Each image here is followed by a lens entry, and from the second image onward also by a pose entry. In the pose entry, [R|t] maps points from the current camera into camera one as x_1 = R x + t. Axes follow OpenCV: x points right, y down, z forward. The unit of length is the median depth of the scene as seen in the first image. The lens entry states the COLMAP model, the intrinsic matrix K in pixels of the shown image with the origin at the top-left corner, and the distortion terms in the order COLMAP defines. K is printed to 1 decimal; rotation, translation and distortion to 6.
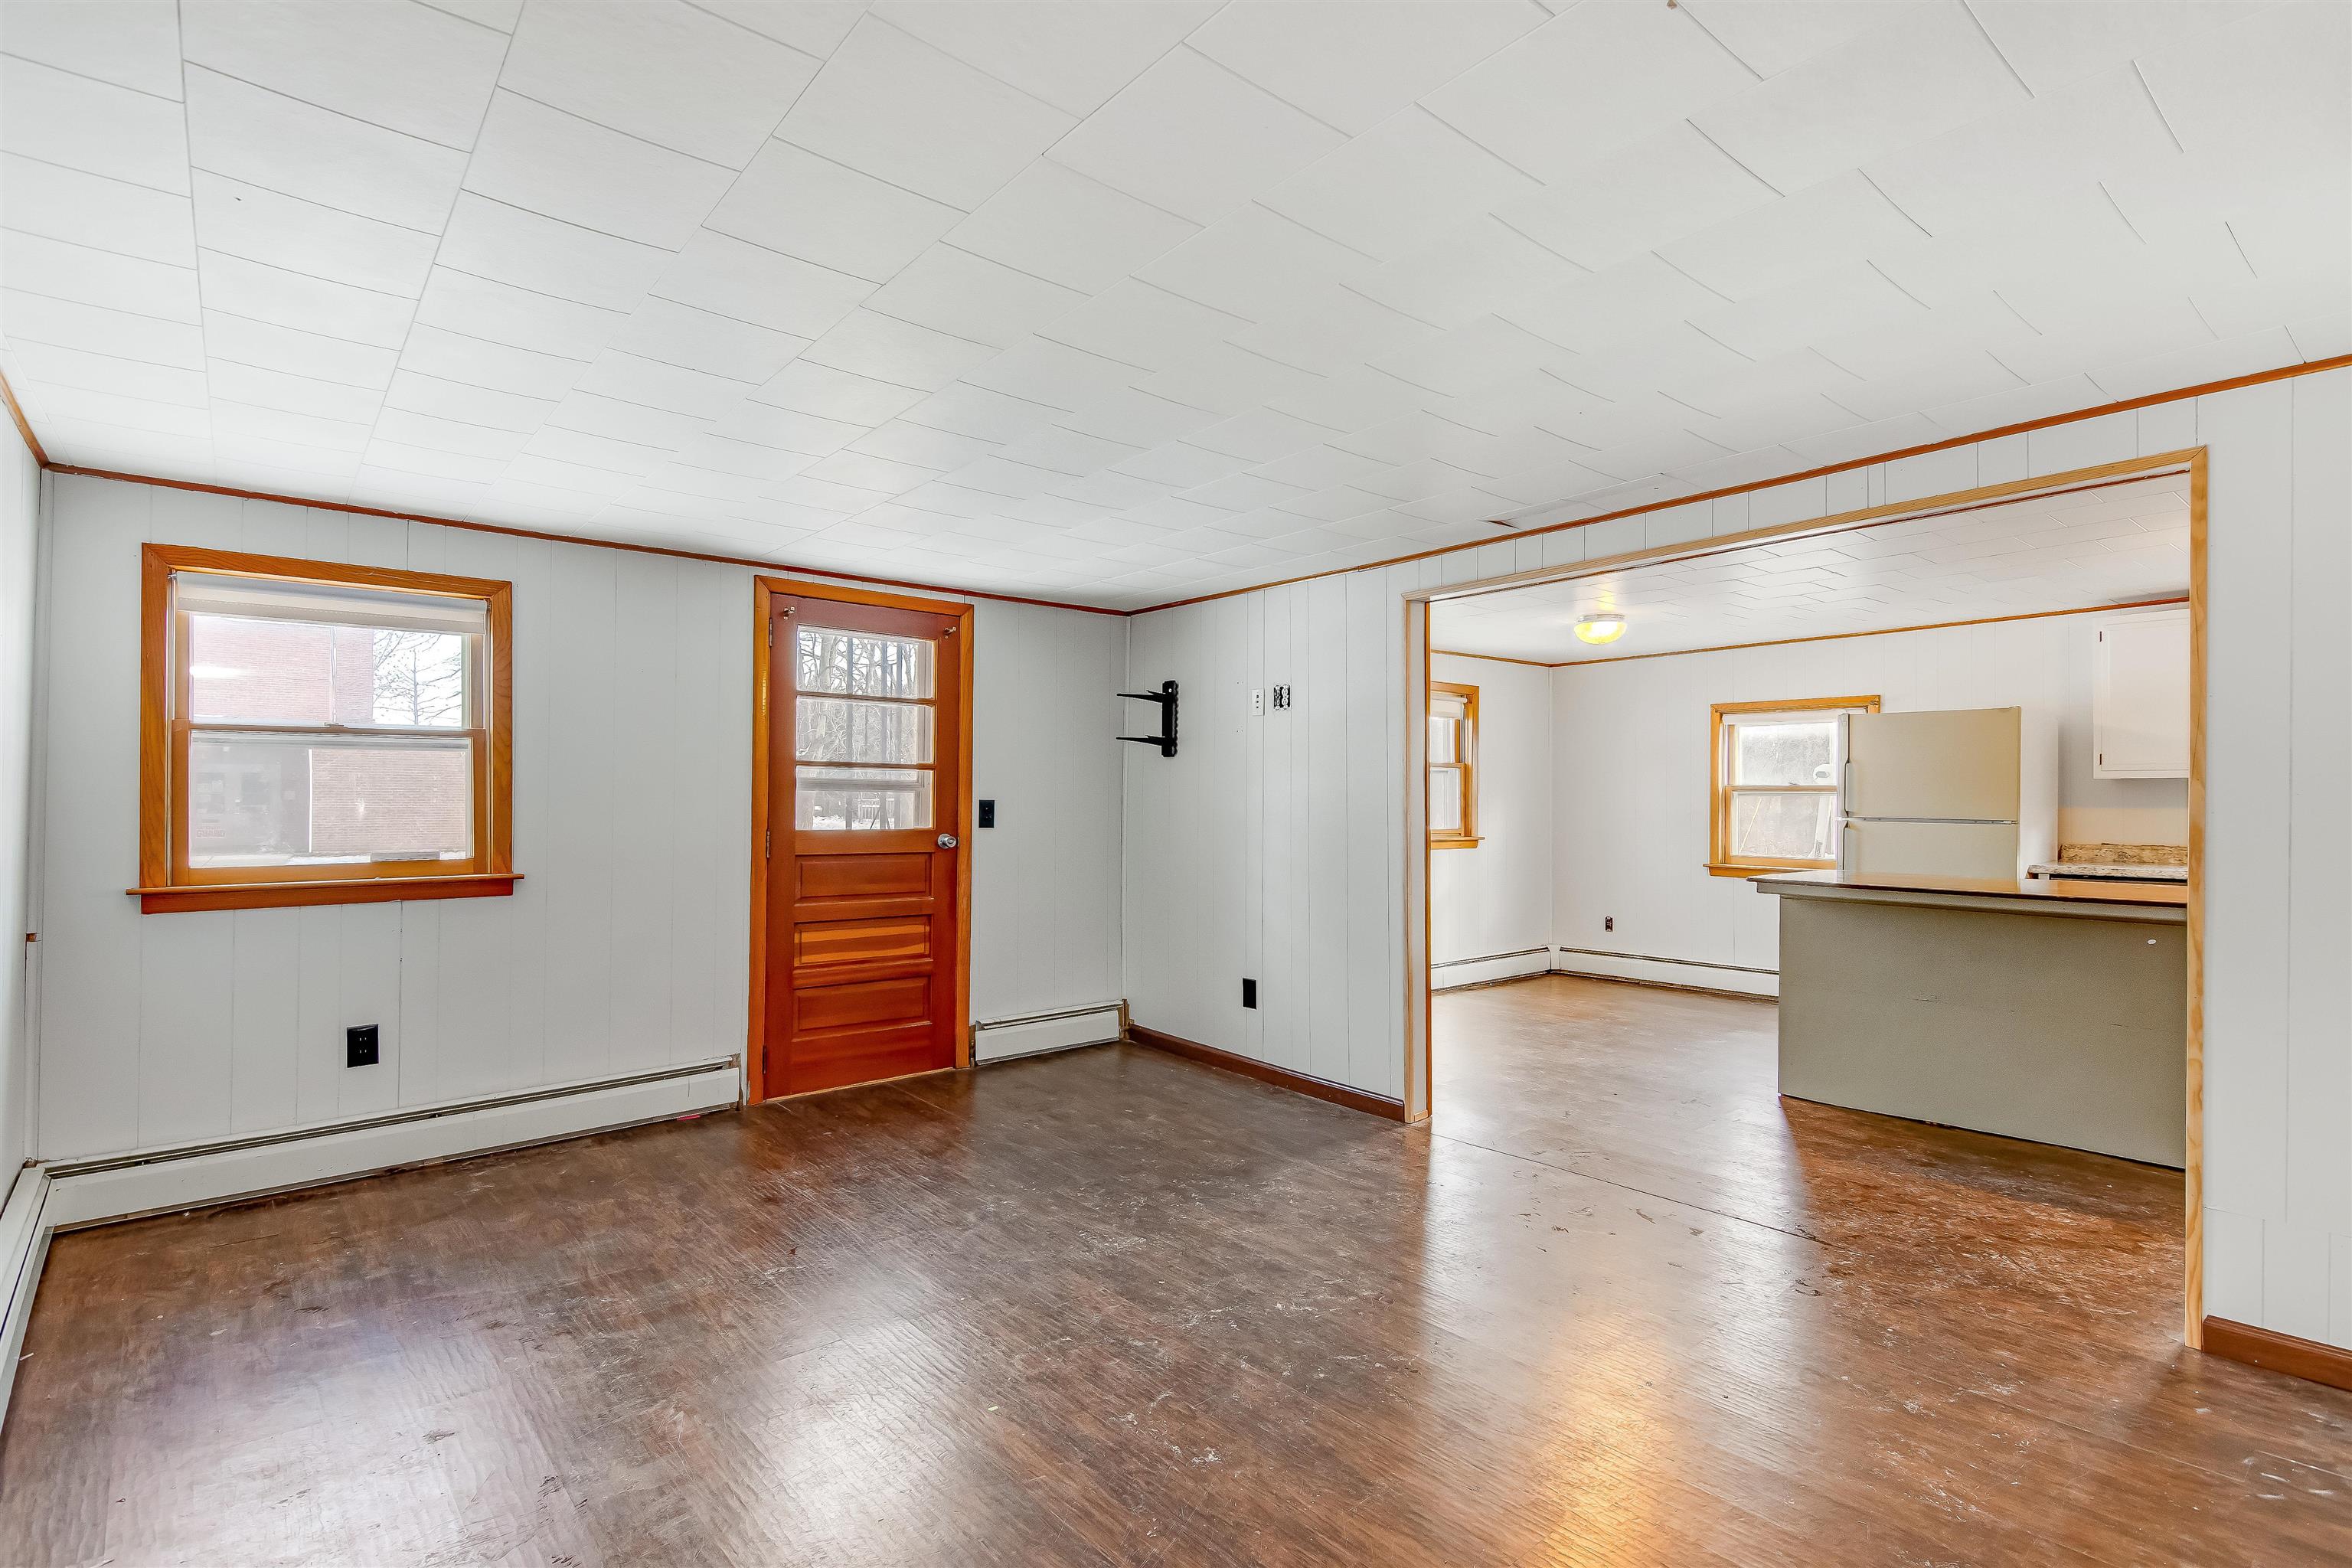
lens RADIAL K [[1113.9, 0, 1178.2], [0, 1113.9, 794.8], [0, 0, 1]] dist [0.043284, -0.030778]
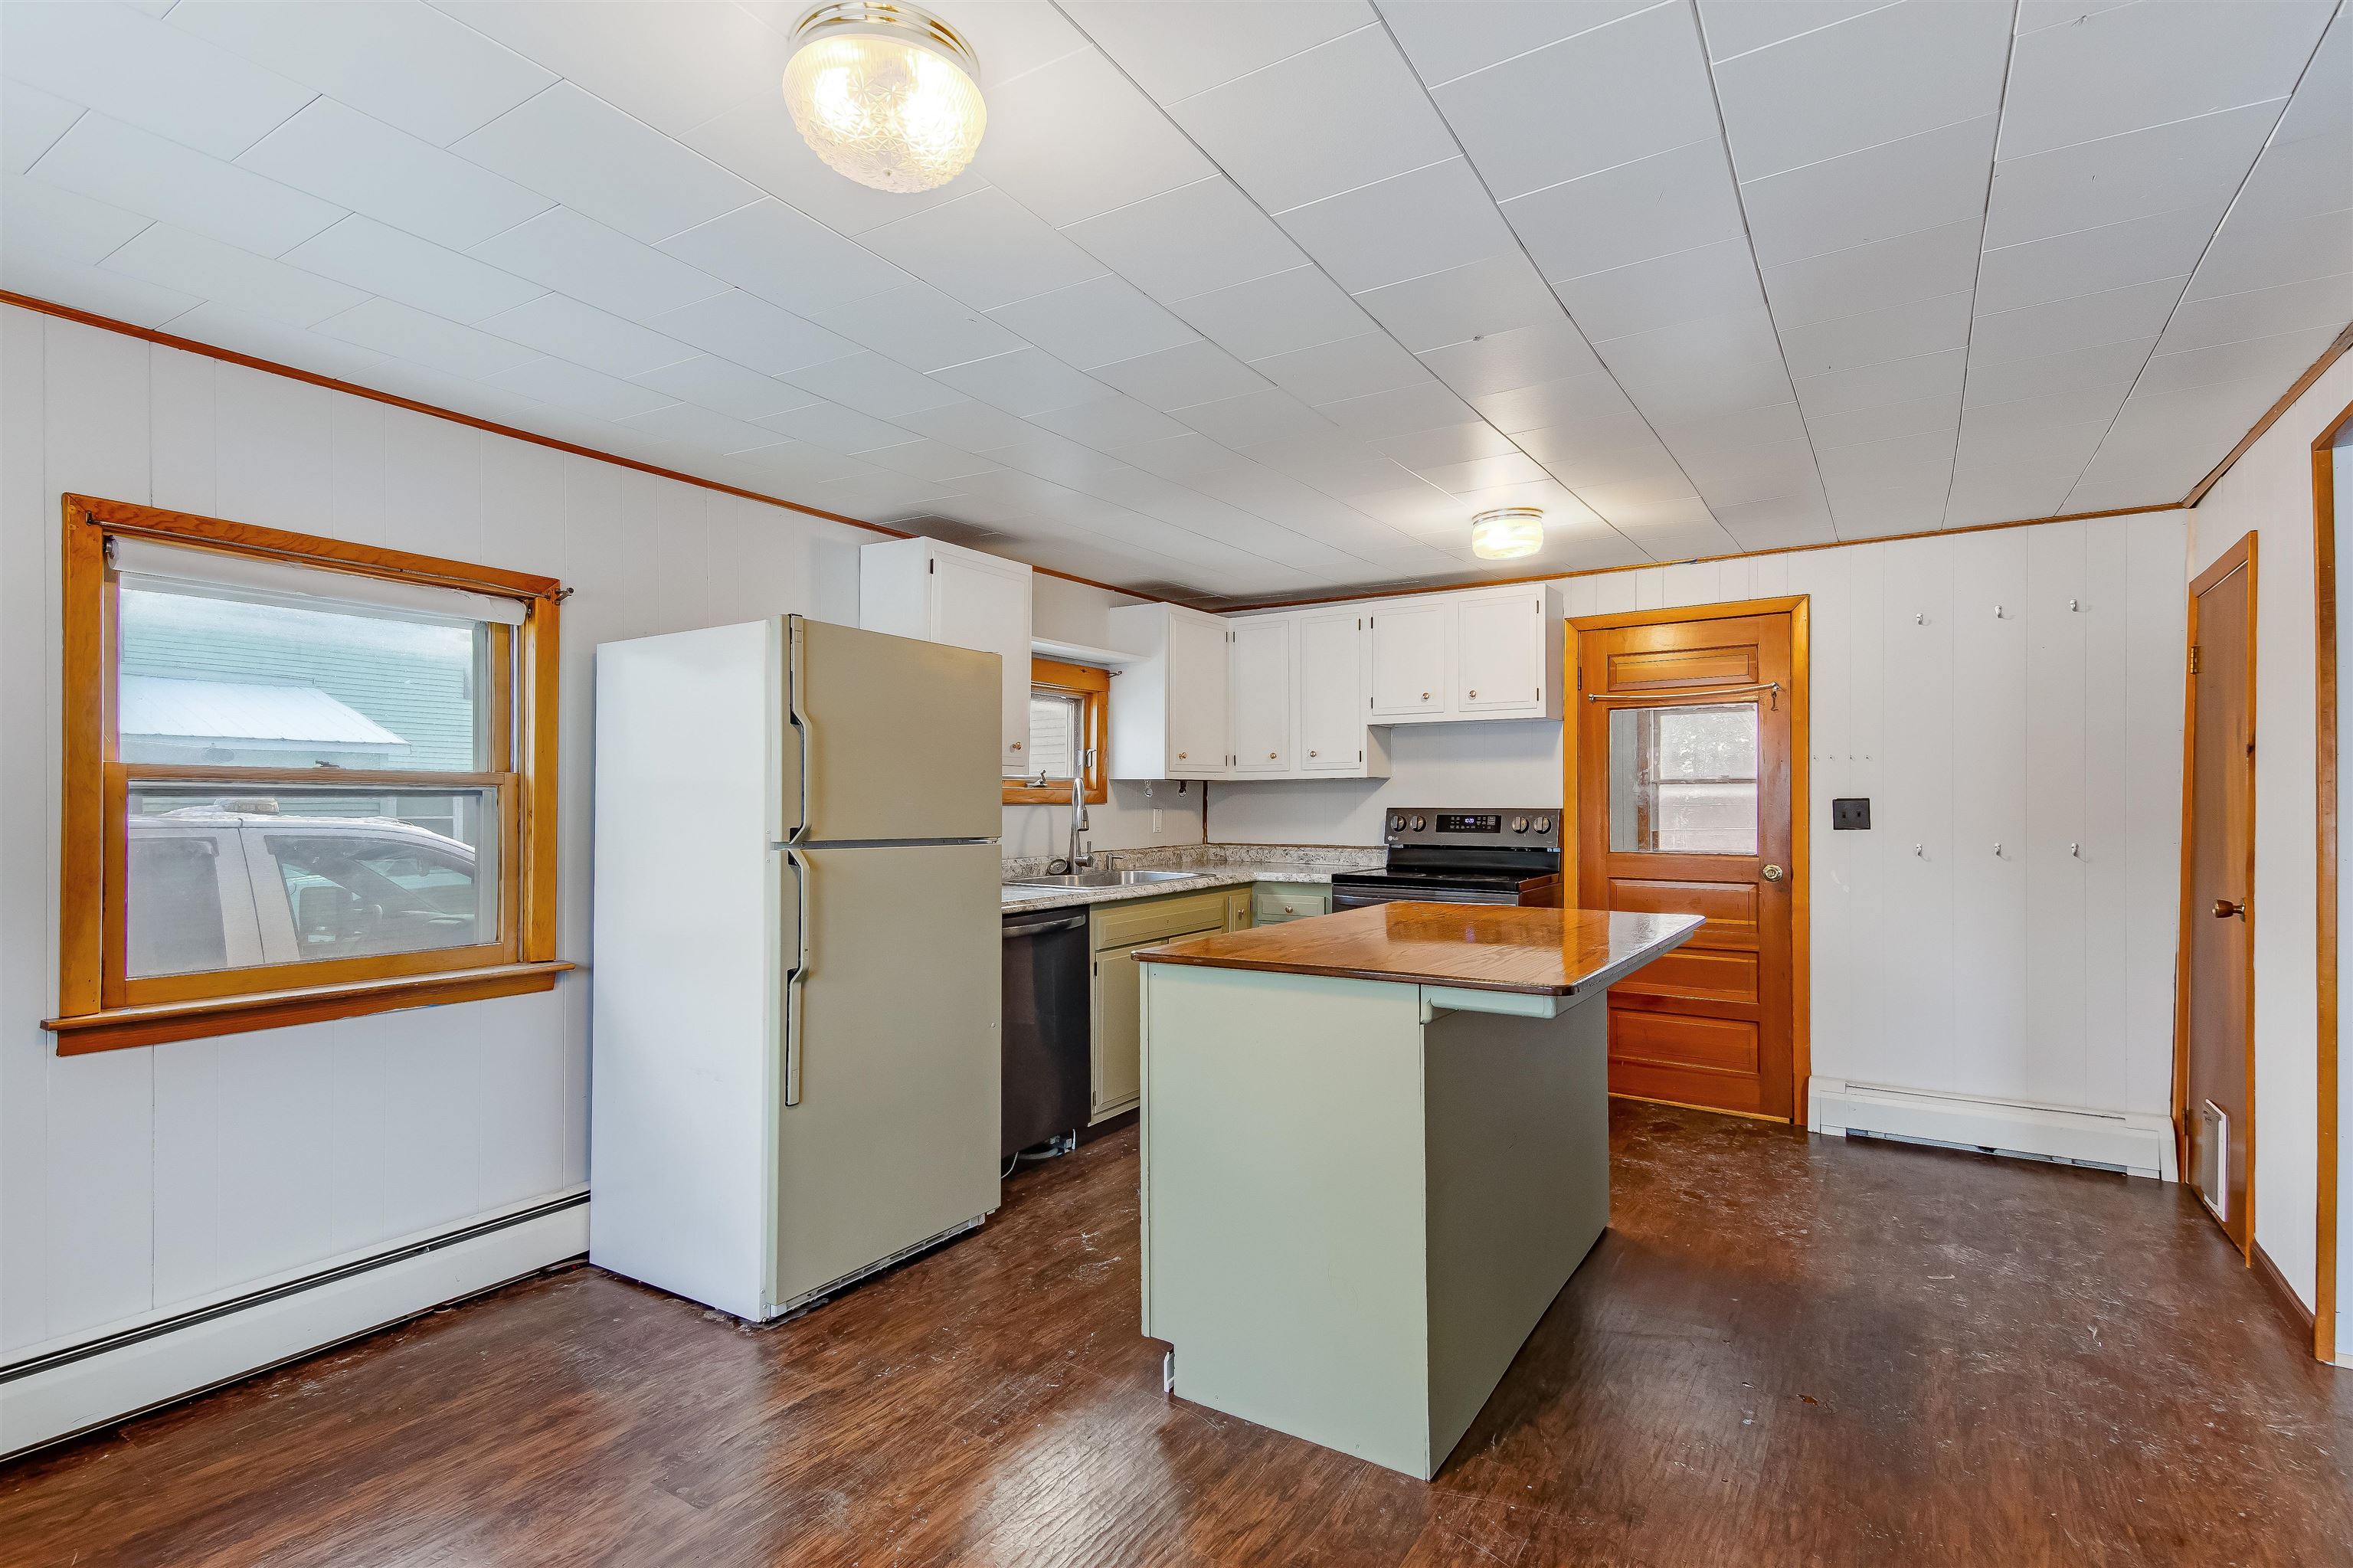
lens RADIAL K [[1117.1, 0, 1176.6], [0, 1117.1, 804.2], [0, 0, 1]] dist [0.054702, -0.026848]
pose [[-0.280096, 0.000639, 0.959972, 0.137600], [0.000505, 1.000000, -0.000518, 0.005695], [-0.959972, 0.000340, -0.280097, 1.204614]]
